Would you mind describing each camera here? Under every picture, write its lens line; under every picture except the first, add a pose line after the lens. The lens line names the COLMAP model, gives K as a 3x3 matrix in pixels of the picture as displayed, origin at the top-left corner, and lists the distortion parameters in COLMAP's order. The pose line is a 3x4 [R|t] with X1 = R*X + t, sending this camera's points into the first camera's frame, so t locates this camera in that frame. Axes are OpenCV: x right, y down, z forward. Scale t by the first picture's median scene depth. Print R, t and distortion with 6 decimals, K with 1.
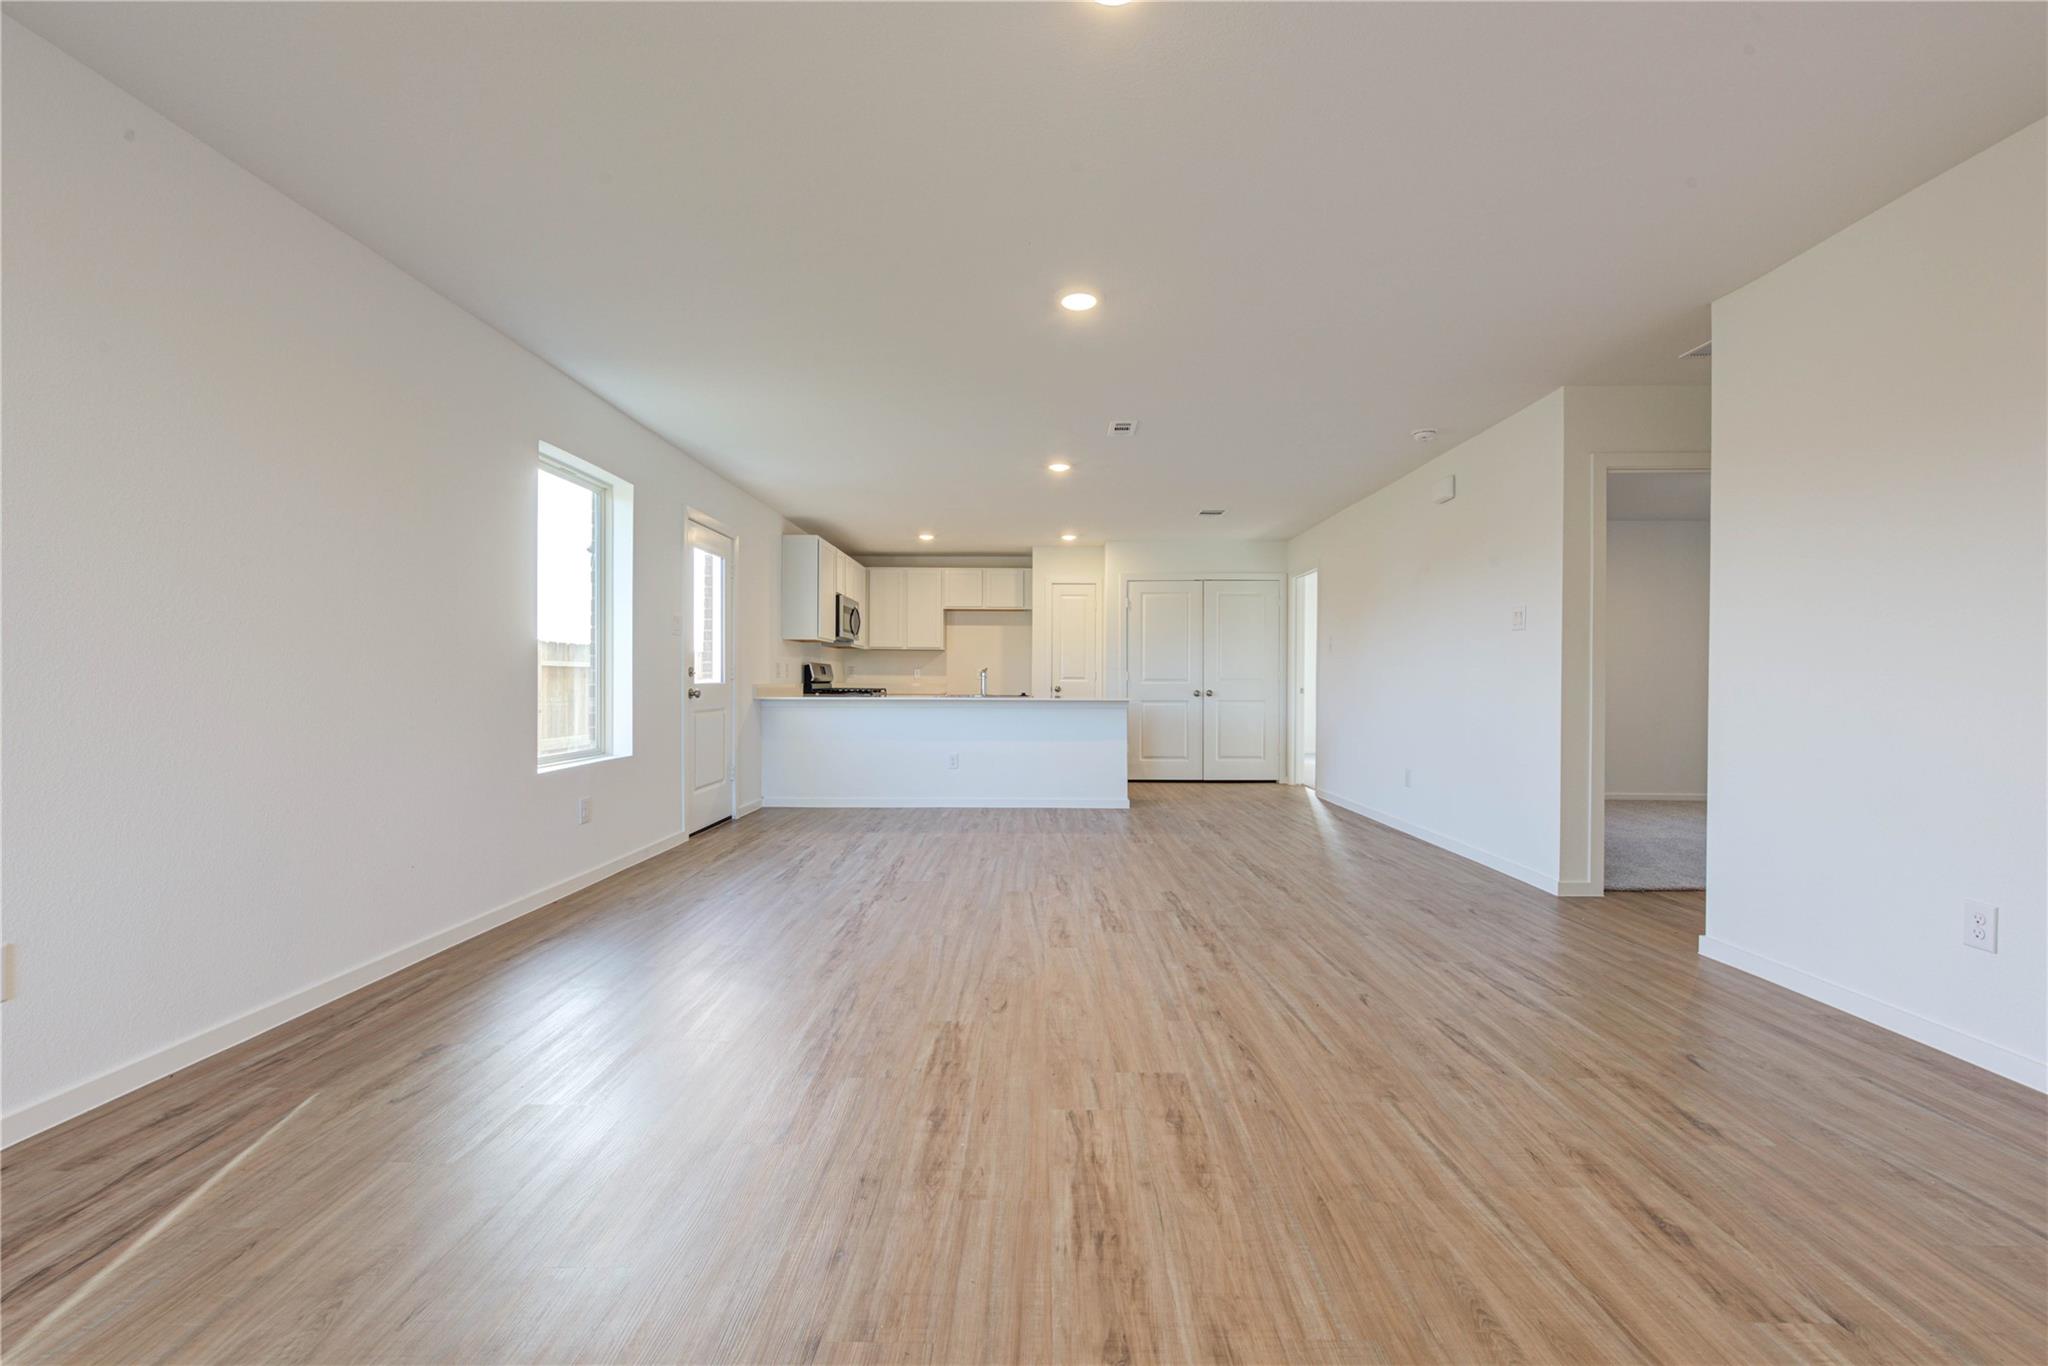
lens RADIAL K [[842.2, 0, 1023.4], [0, 842.2, 687.1], [0, 0, 1]] dist [-0.002152, -0.000489]
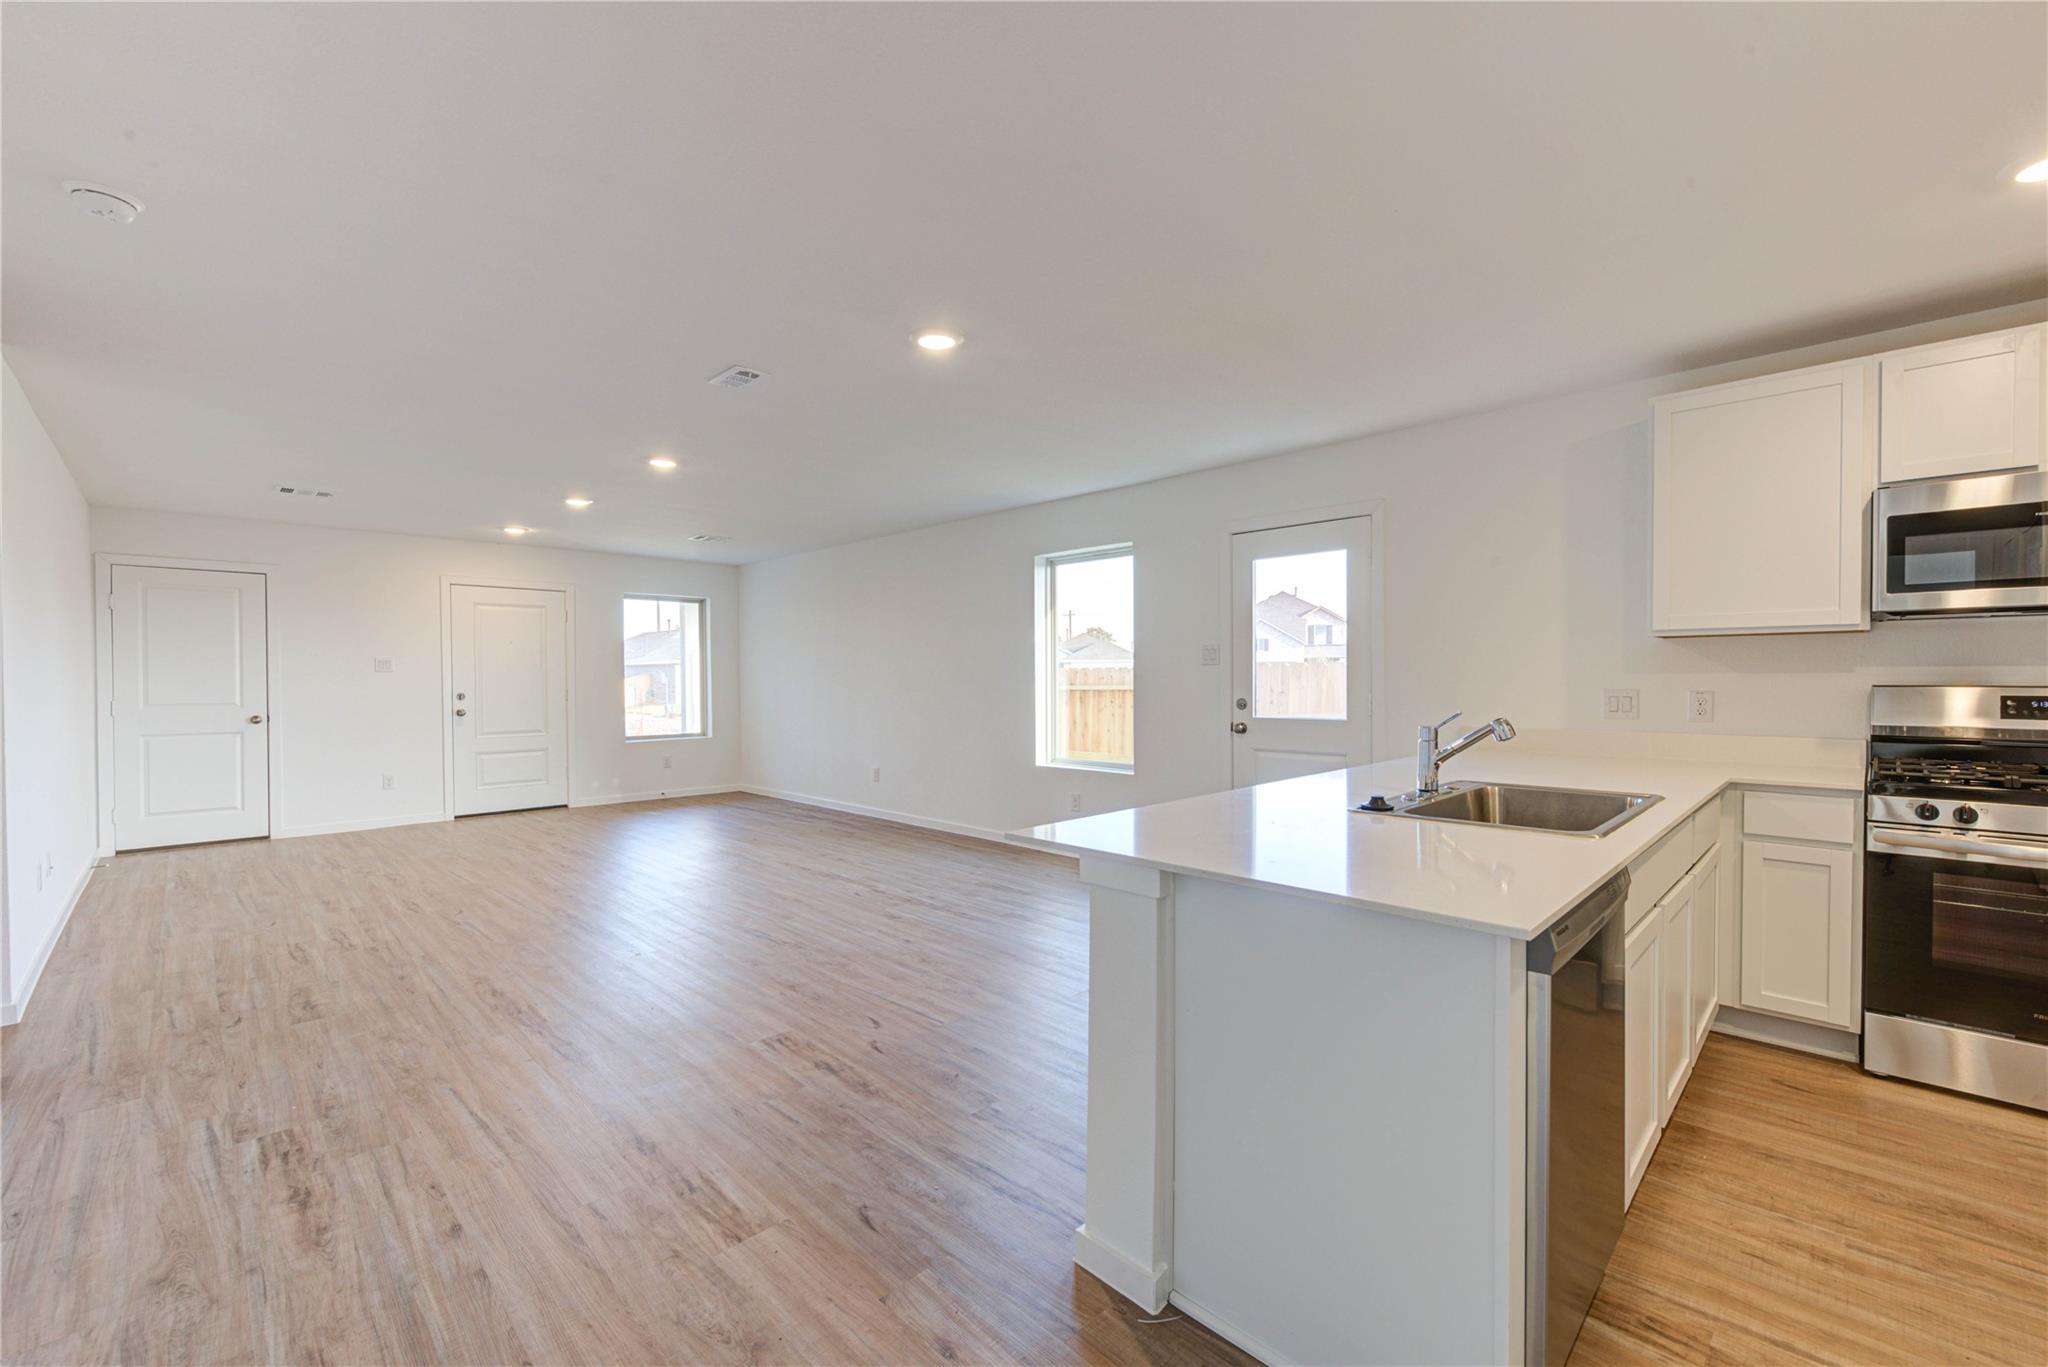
lens RADIAL K [[842.2, 0, 1023.4], [0, 842.2, 687.6], [0, 0, 1]] dist [-0.002152, -0.000489]
pose [[-0.710968, 0.015078, -0.703062, 0.369330], [-0.004471, 0.999653, 0.025959, -0.047046], [0.703210, 0.021600, -0.710654, 1.378259]]
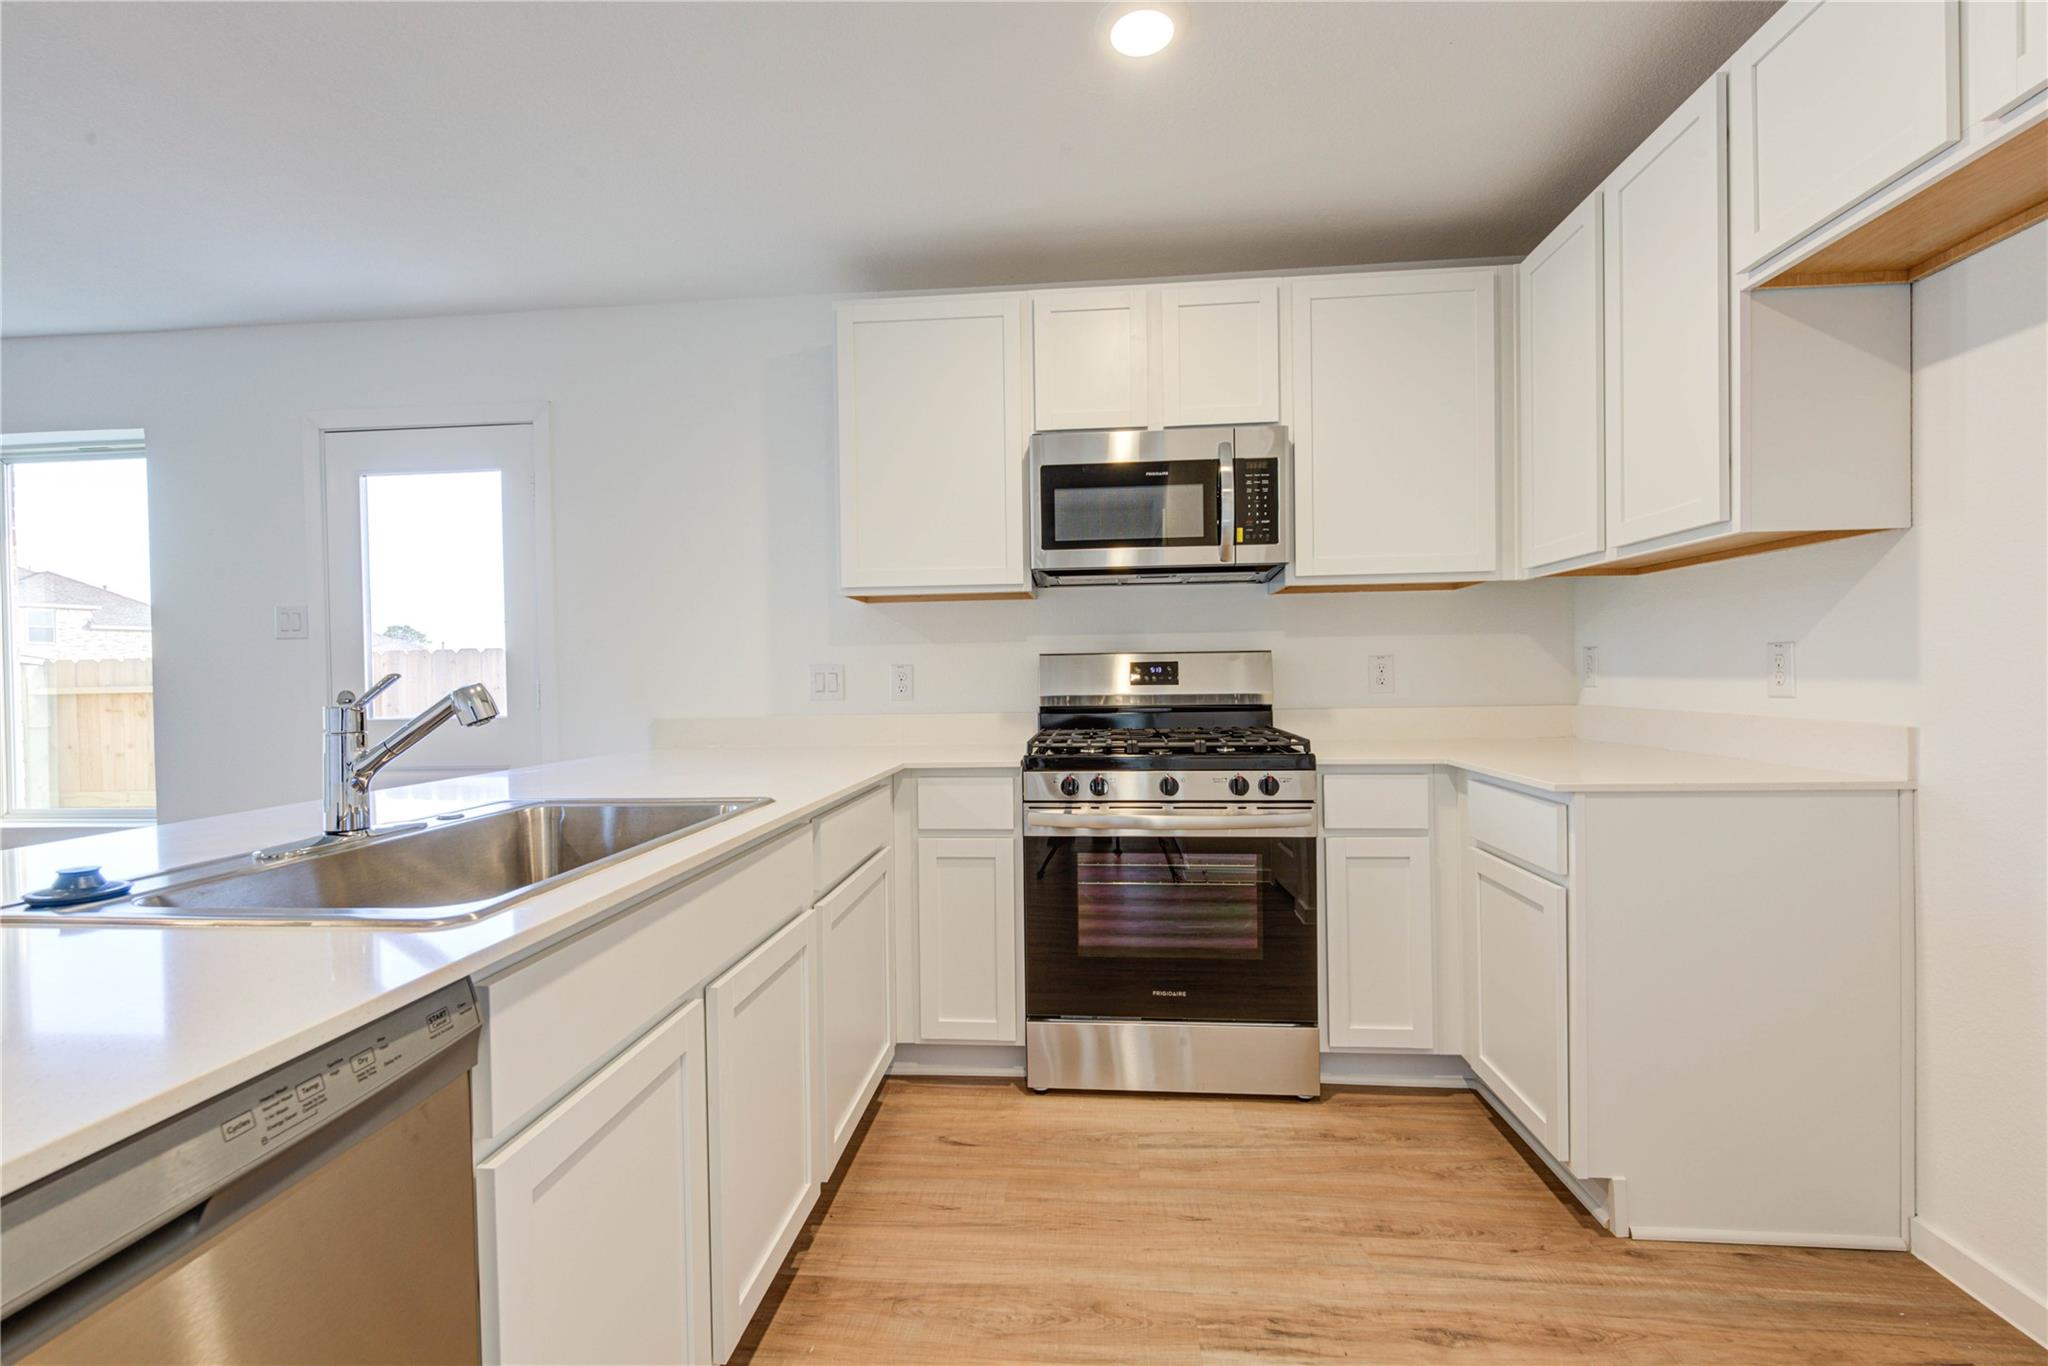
lens RADIAL K [[864.8, 0, 1022.1], [0, 864.8, 688.2], [0, 0, 1]] dist [-0.001125, -0.000165]
pose [[-0.091360, 0.016027, -0.995689, 0.154637], [0.001029, 0.999871, 0.016000, -0.027433], [0.995817, 0.000437, -0.091365, 1.410889]]
